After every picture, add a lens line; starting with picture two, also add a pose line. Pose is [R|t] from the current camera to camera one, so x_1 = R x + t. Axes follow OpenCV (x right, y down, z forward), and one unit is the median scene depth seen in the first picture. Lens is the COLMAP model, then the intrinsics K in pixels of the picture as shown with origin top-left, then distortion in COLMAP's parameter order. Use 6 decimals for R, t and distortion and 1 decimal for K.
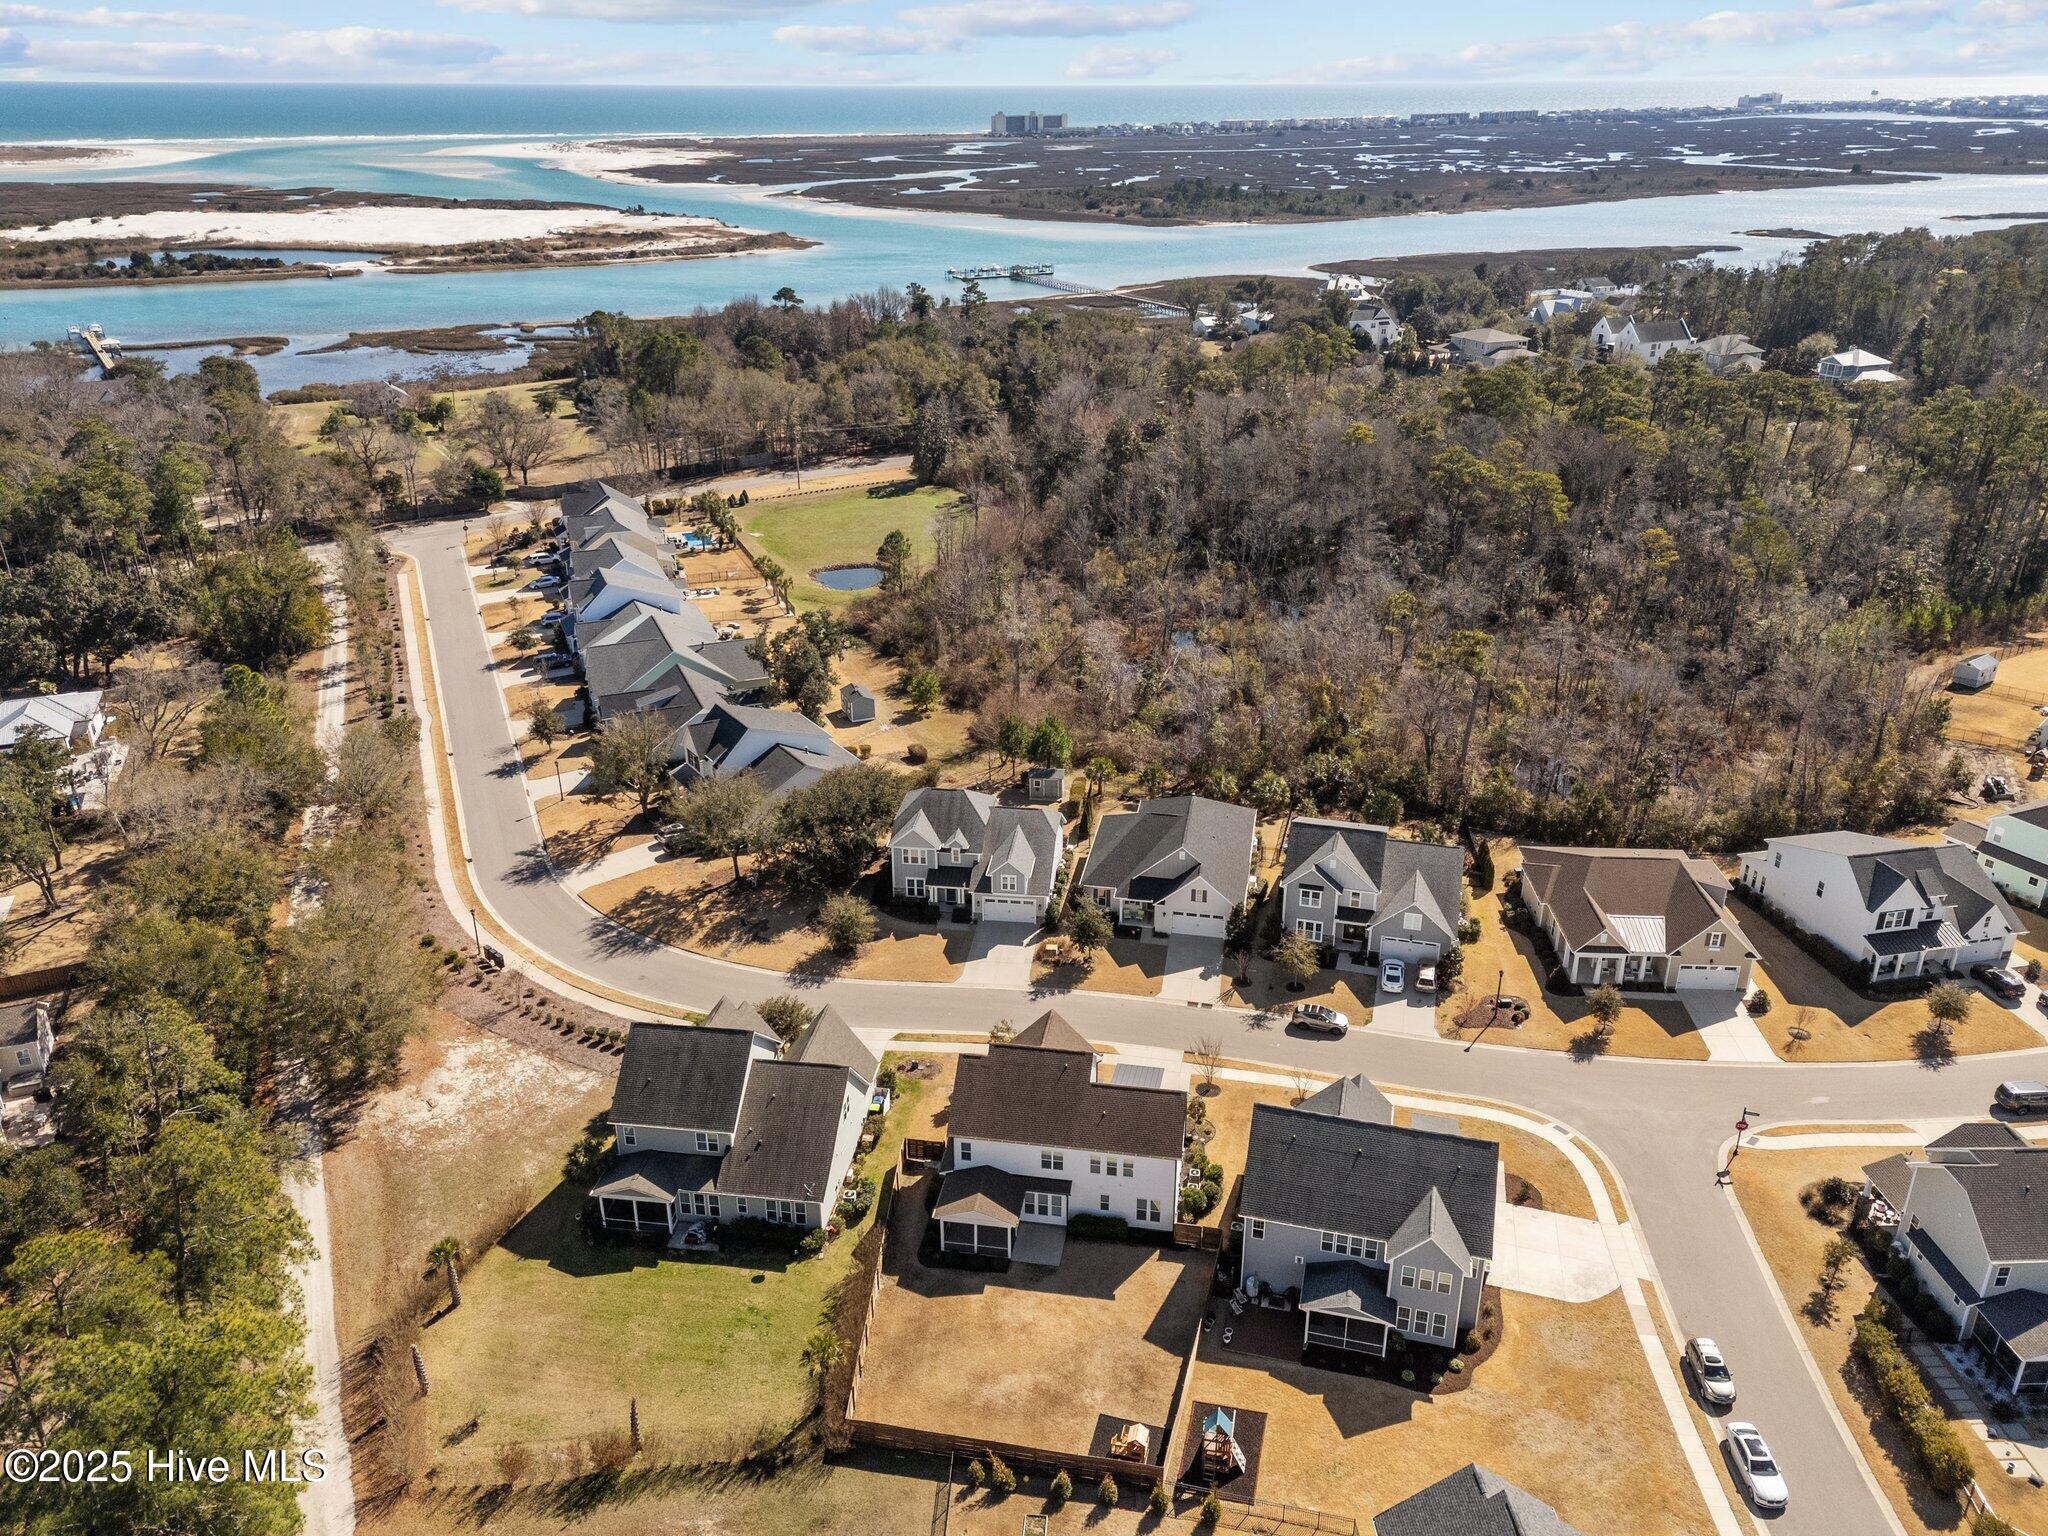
lens RADIAL K [[1534.8, 0, 1030.5], [0, 1534.8, 762.5], [0, 0, 1]] dist [0.064915, -0.045957]
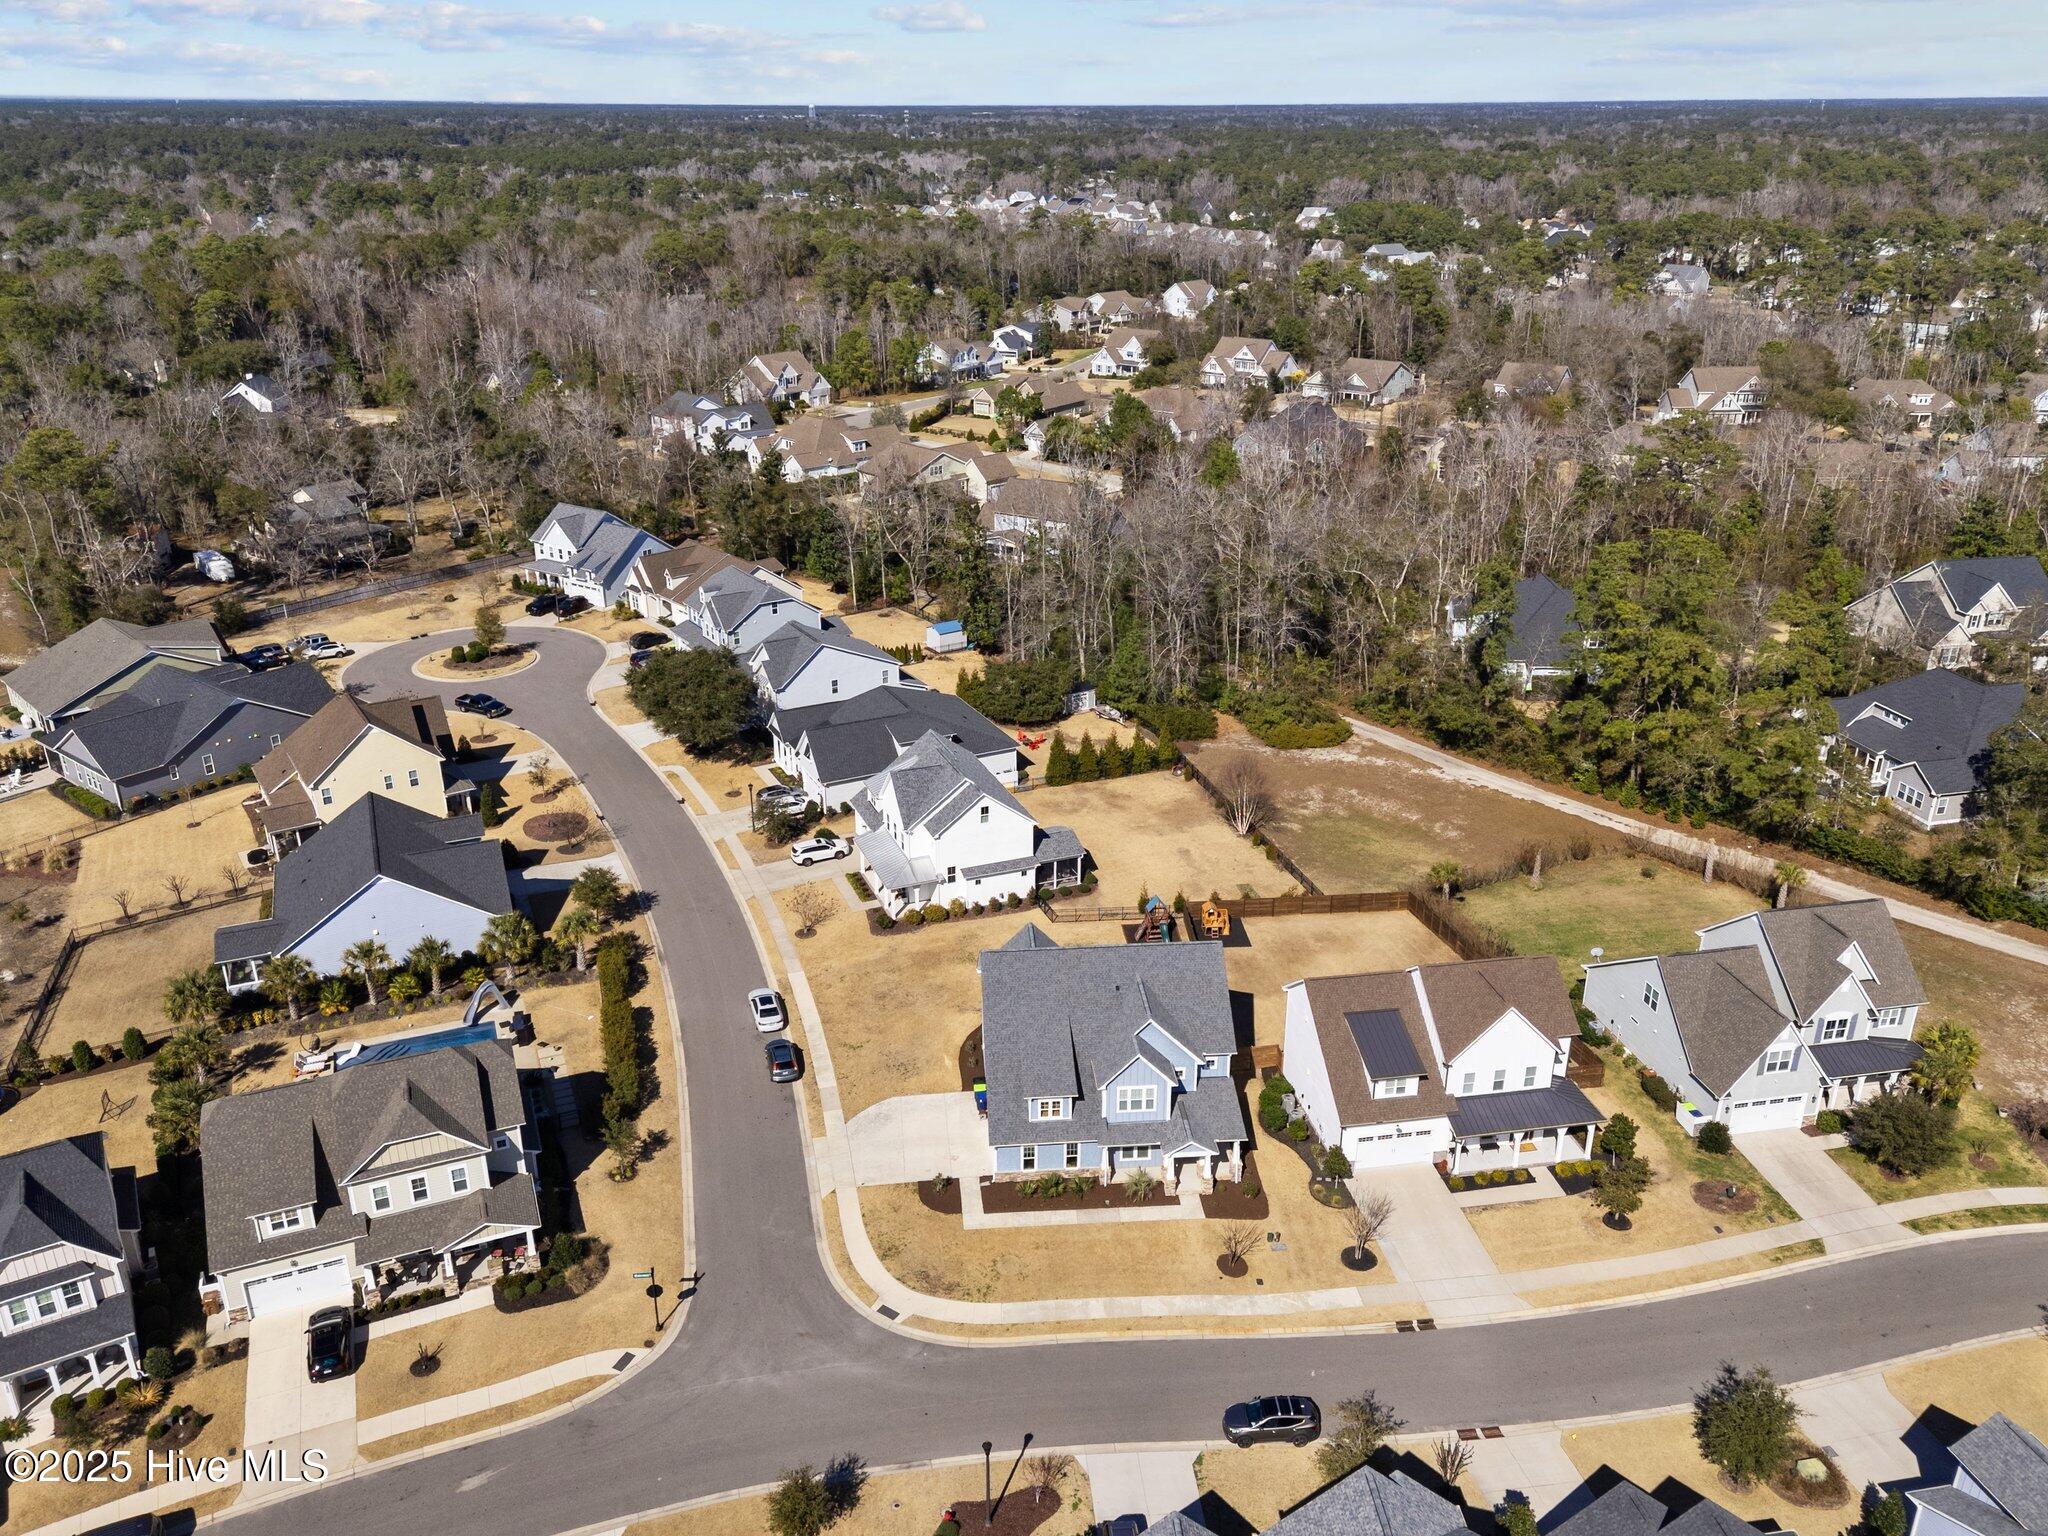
lens RADIAL K [[1534.8, 0, 1030.5], [0, 1534.8, 762.5], [0, 0, 1]] dist [0.064915, -0.045957]
pose [[-0.942624, 0.130956, -0.307100, 0.355249], [-0.134552, 0.692826, 0.708440, -0.344395], [0.305542, 0.709114, -0.635454, 0.984993]]
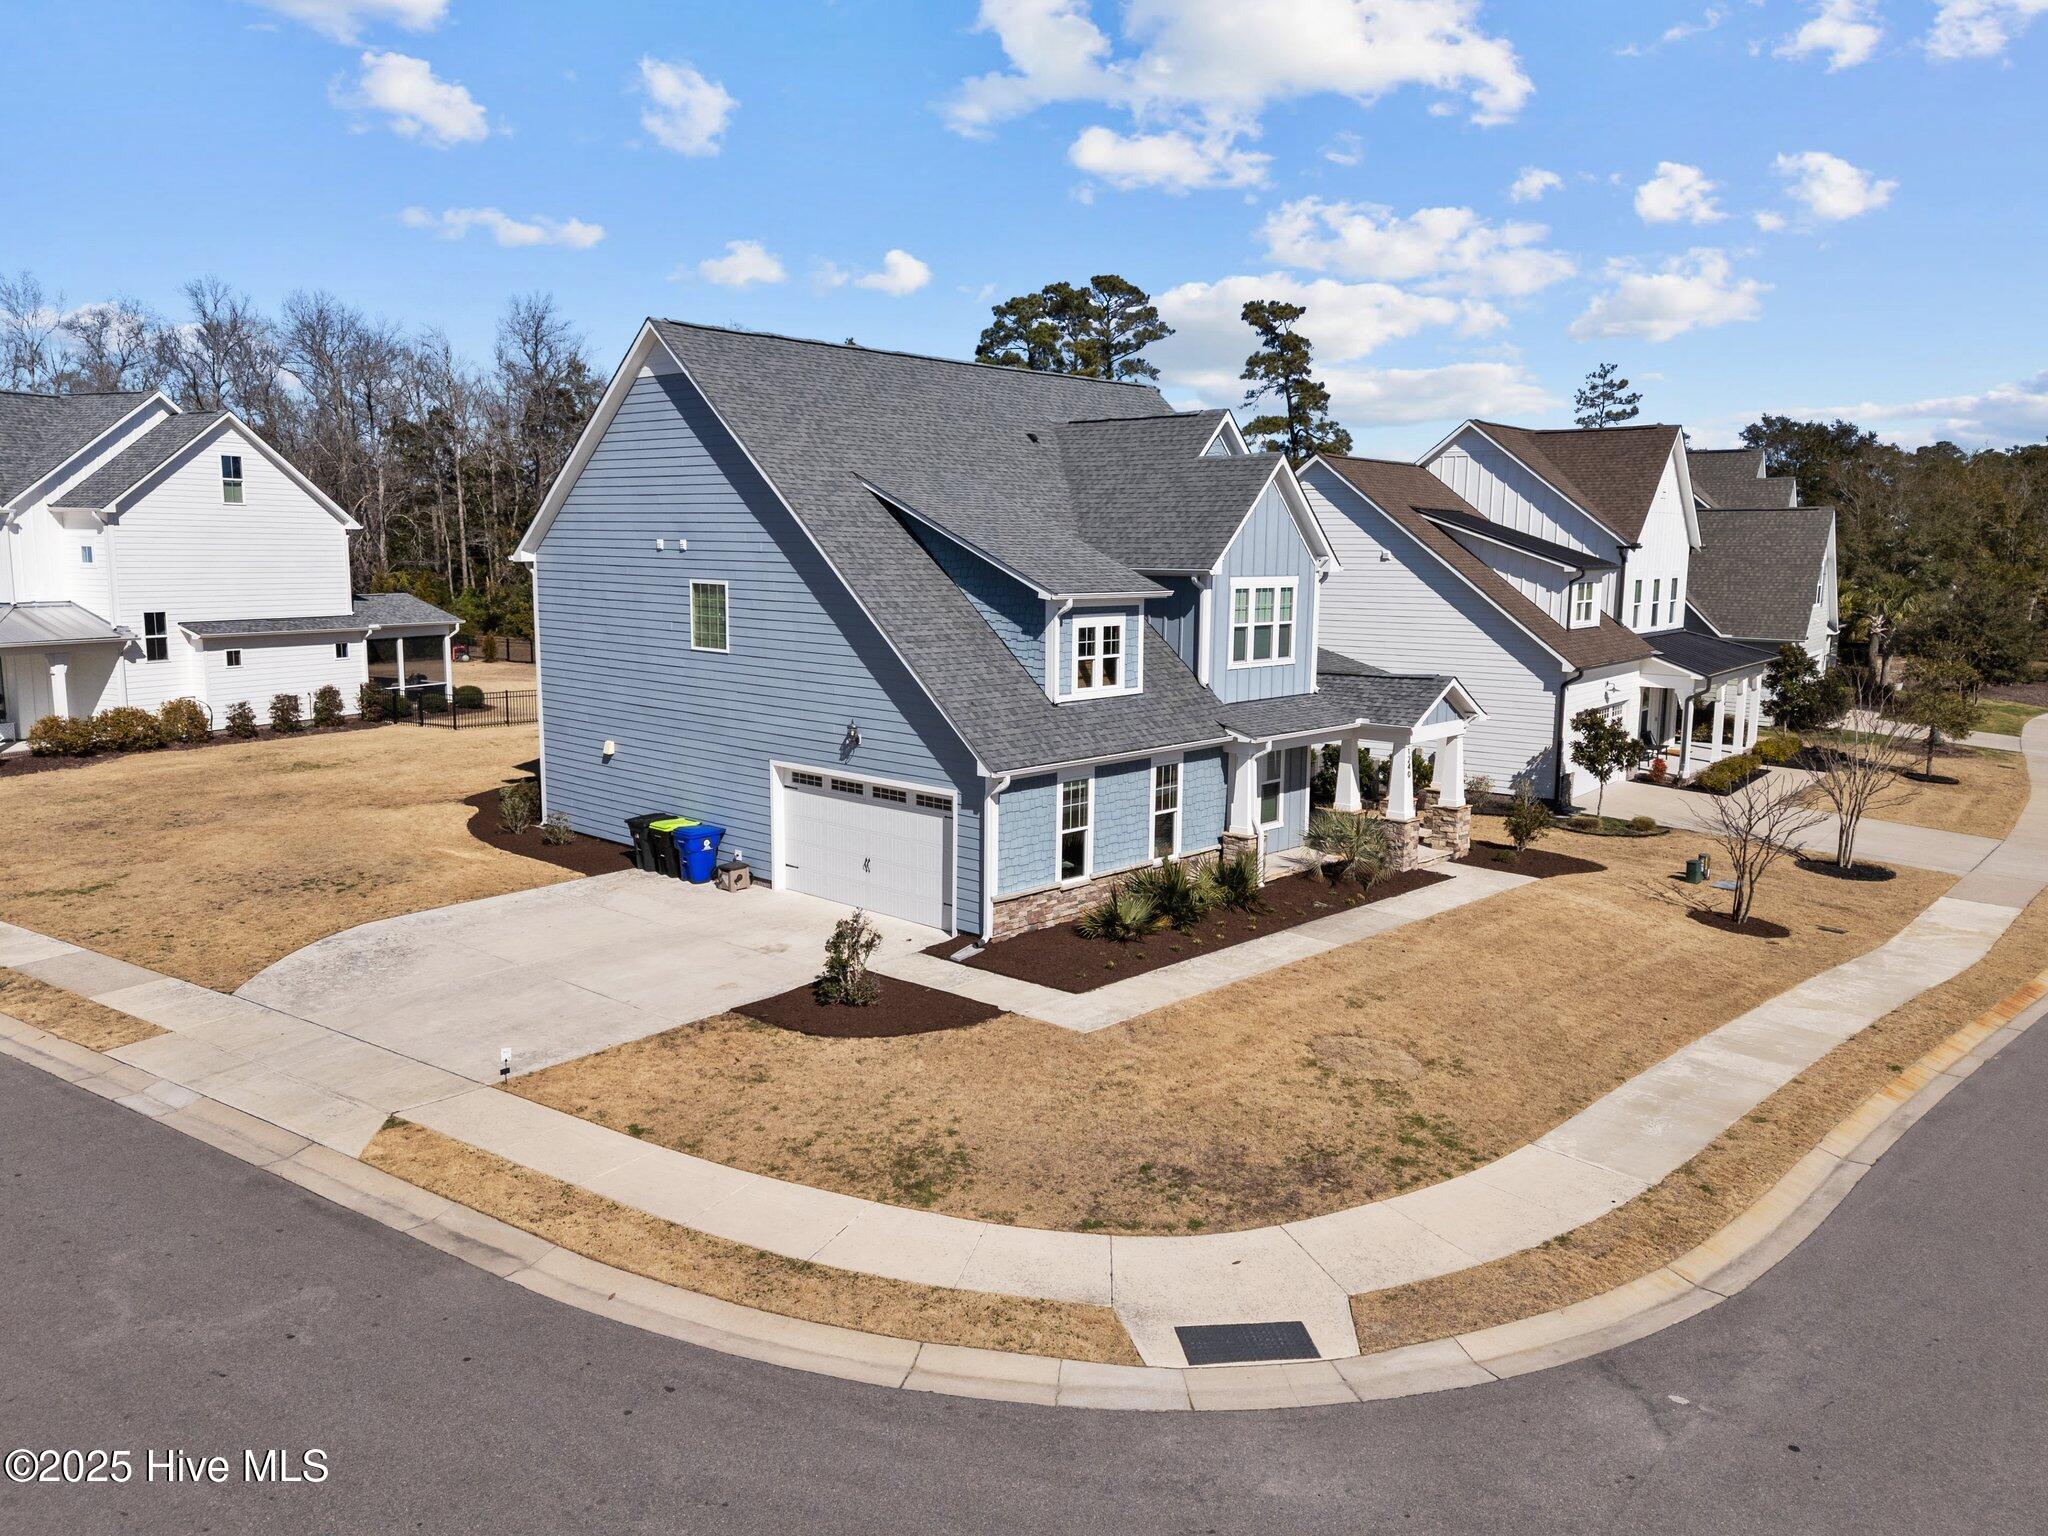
lens RADIAL K [[1497.8, 0, 1024.5], [0, 1497.8, 760.0], [0, 0, 1]] dist [0.090299, -0.082492]
pose [[-0.472094, 0.120705, -0.873246, 0.341925], [-0.366670, 0.873941, 0.319030, 0.126077], [0.801674, 0.470805, -0.368323, 0.768002]]
